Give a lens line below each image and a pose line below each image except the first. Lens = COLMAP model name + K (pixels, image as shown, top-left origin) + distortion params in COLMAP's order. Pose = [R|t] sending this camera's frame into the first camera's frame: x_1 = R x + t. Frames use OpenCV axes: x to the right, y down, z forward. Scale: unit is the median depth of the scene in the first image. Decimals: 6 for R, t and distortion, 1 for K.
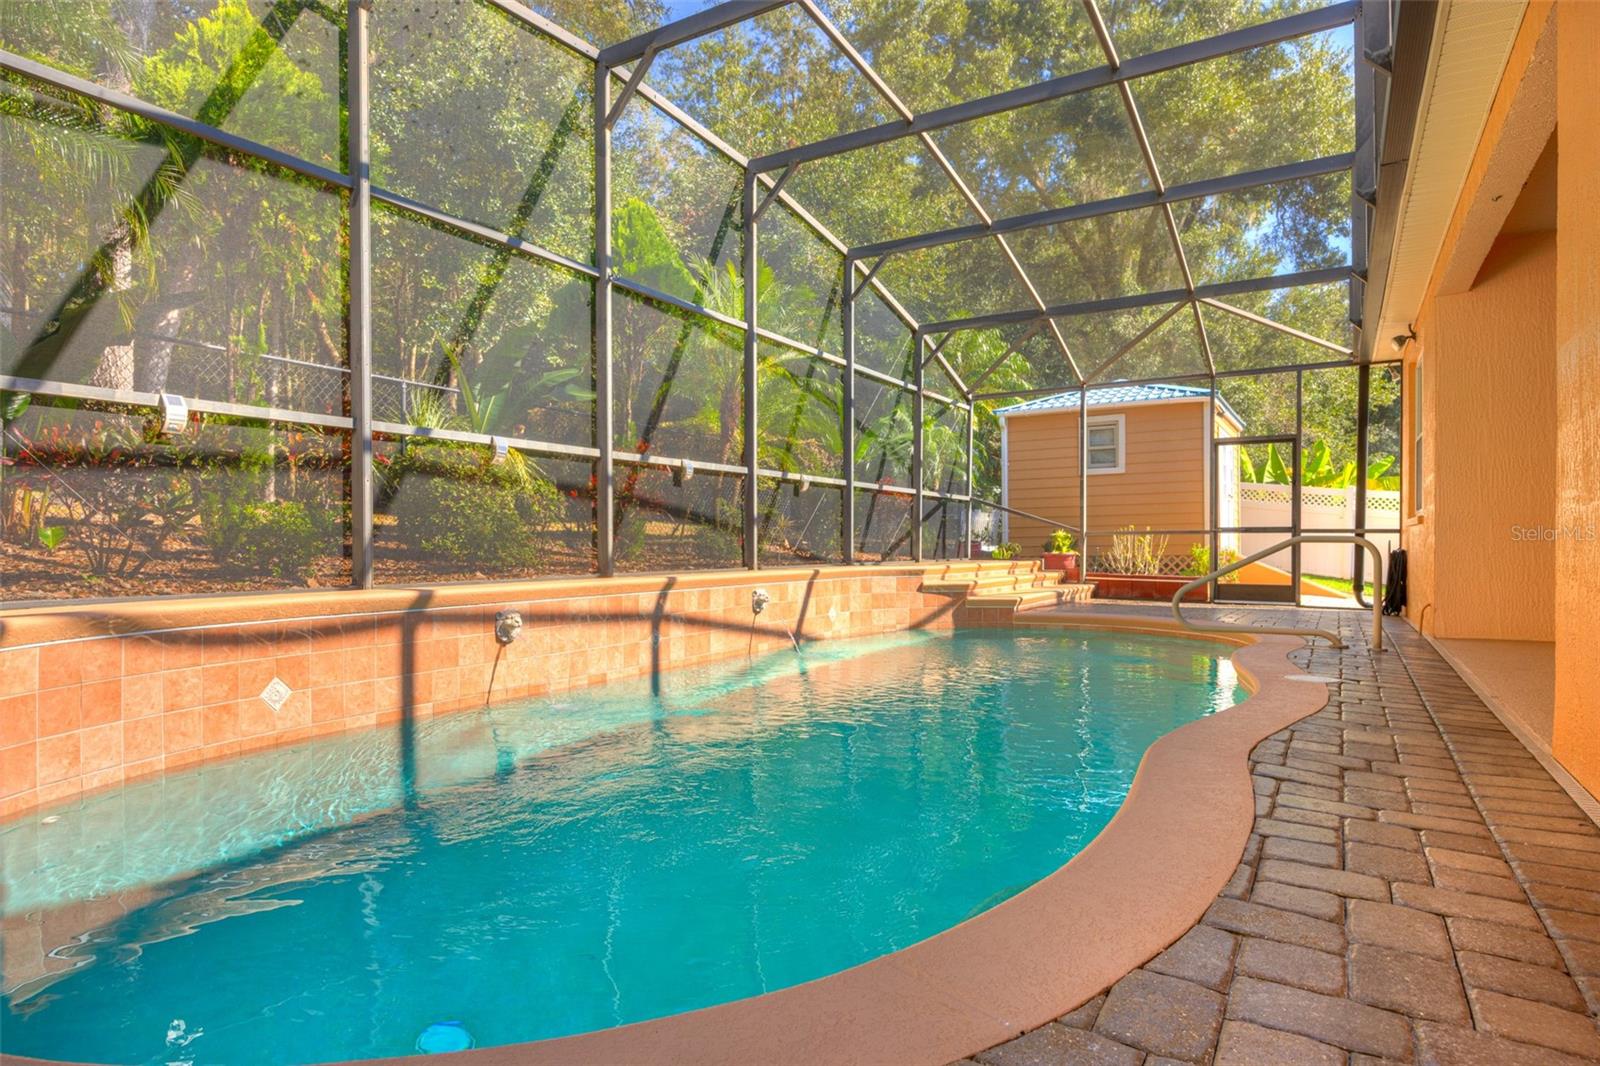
lens RADIAL K [[921.3, 0, 800.0], [0, 921.3, 533.0], [0, 0, 1]] dist [0.002384, 0.000766]
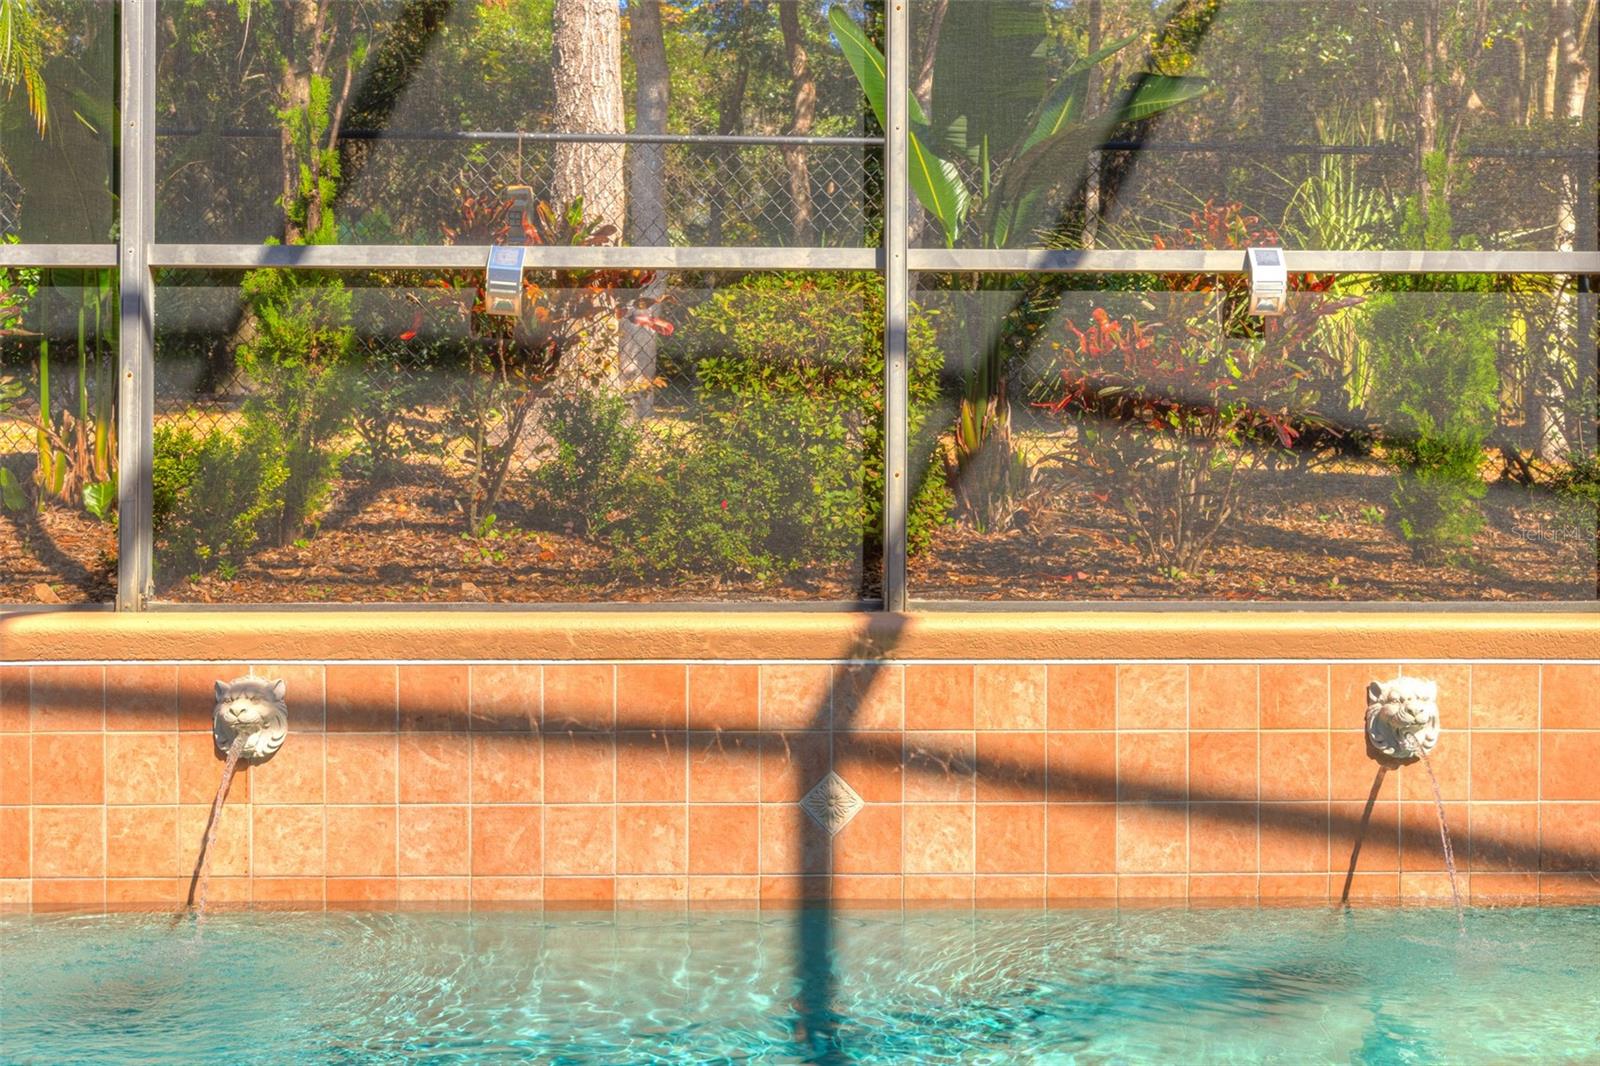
lens RADIAL K [[1785.1, 0, 800.0], [0, 1785.1, 533.0], [0, 0, 1]] dist [0.022630, 0.009894]
pose [[0.514643, 0.011166, -0.857332, 0.375701], [0.008572, 0.999798, 0.018168, 0.005758], [0.857362, -0.016699, 0.514443, 0.661292]]
